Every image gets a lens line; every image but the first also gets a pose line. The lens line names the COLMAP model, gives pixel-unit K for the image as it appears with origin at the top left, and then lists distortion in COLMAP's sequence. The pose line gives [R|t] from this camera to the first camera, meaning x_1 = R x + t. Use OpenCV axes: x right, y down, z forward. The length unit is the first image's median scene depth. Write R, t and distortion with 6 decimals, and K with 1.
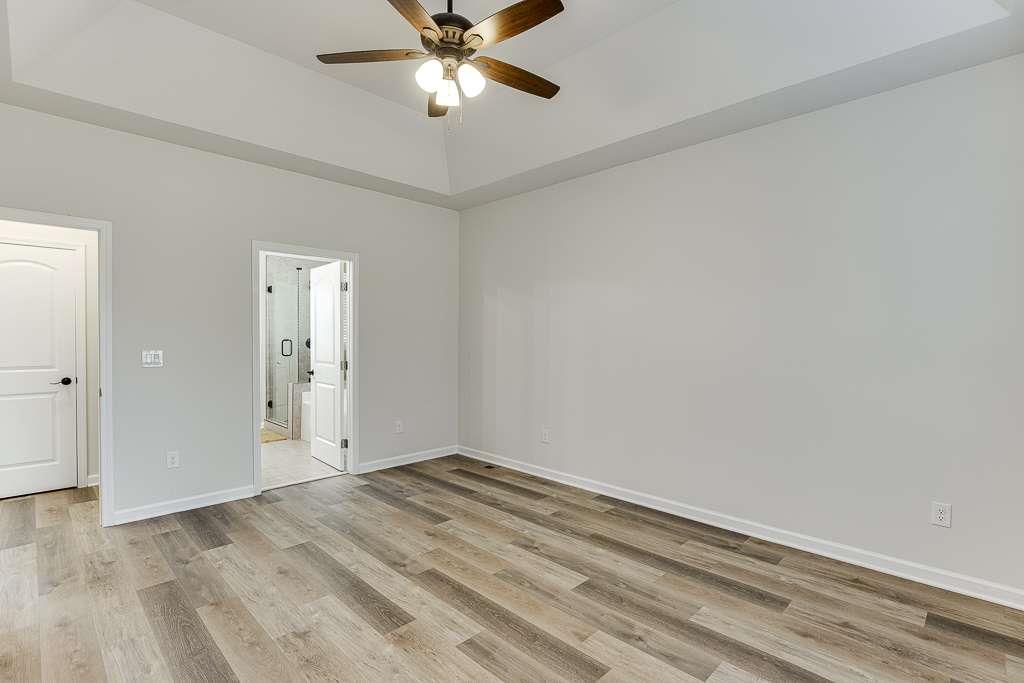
lens RADIAL K [[485.8, 0, 520.6], [0, 485.8, 348.0], [0, 0, 1]] dist [-0.002942, -0.000226]
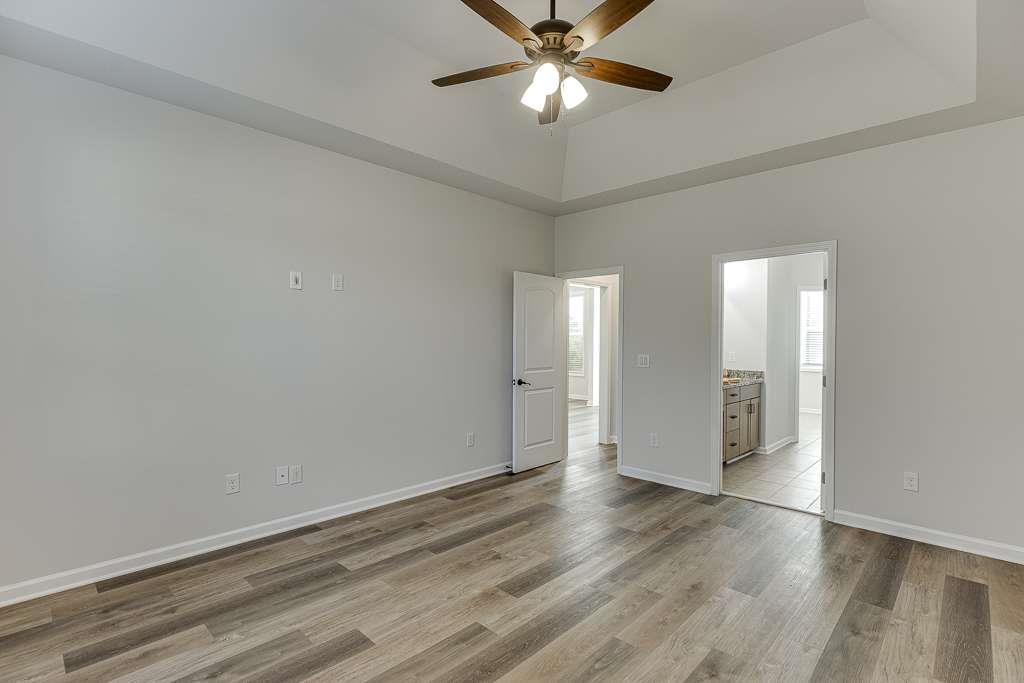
lens RADIAL K [[485.8, 0, 515.7], [0, 485.8, 340.6], [0, 0, 1]] dist [-0.002942, -0.000226]
pose [[0.014848, -0.006180, -0.999871, 0.609937], [-0.031782, 0.999473, -0.006649, -0.013689], [0.999385, 0.031877, 0.014644, 0.655175]]
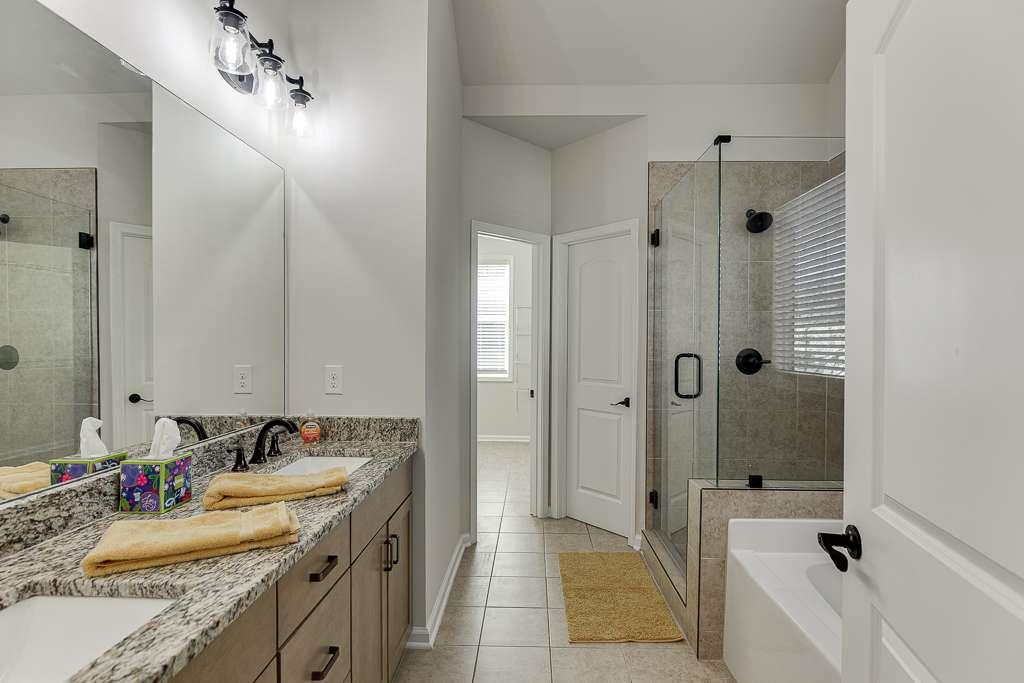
lens RADIAL K [[485.8, 0, 514.4], [0, 485.8, 344.8], [0, 0, 1]] dist [-0.002942, -0.000226]
pose [[0.671569, 0.001185, -0.740941, -0.558527], [-0.014572, 0.999826, -0.011608, -0.034503], [0.740799, 0.018593, 0.671470, 1.233820]]
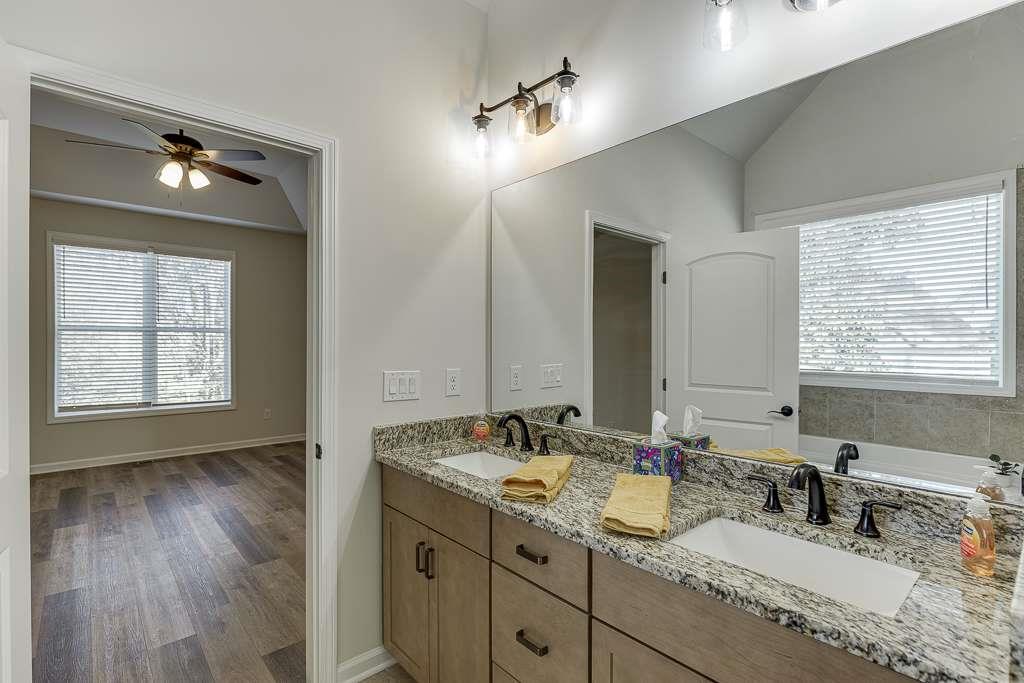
lens RADIAL K [[485.8, 0, 510.6], [0, 485.8, 339.5], [0, 0, 1]] dist [-0.002942, -0.000226]
pose [[-0.997281, -0.009678, 0.073056, -0.920336], [-0.008174, 0.999749, 0.020868, -0.052235], [-0.073239, 0.020214, -0.997110, 1.749004]]
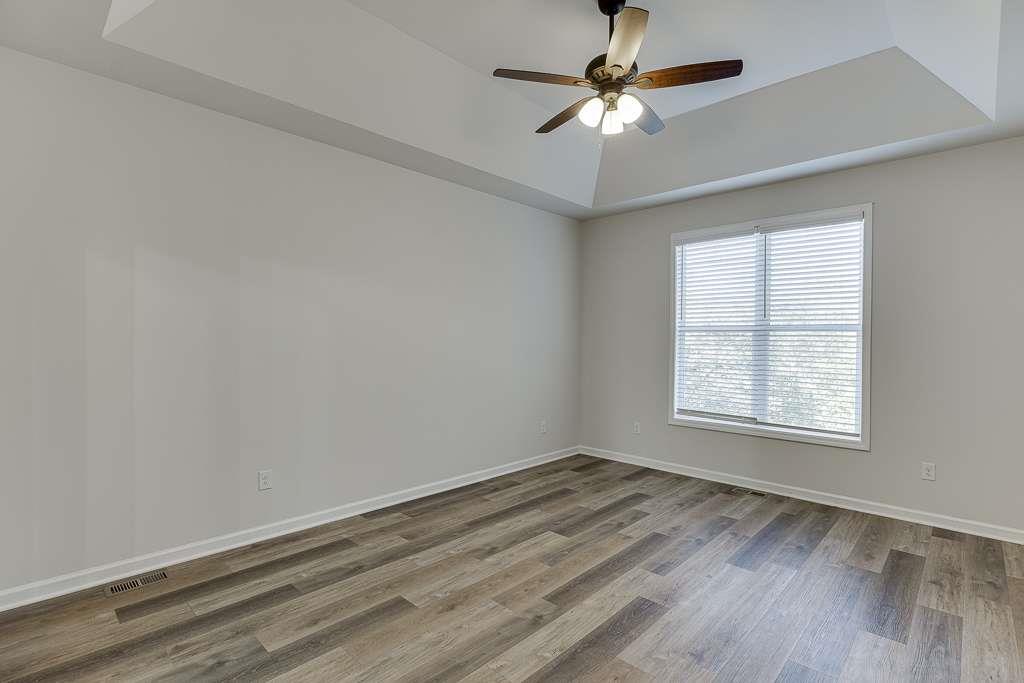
lens RADIAL K [[485.8, 0, 517.9], [0, 485.8, 340.8], [0, 0, 1]] dist [-0.002942, -0.000226]
pose [[-0.017522, -0.006651, 0.999824, -0.901607], [0.015057, 0.999863, 0.006915, -0.027152], [-0.999733, 0.015175, -0.017419, 0.878841]]
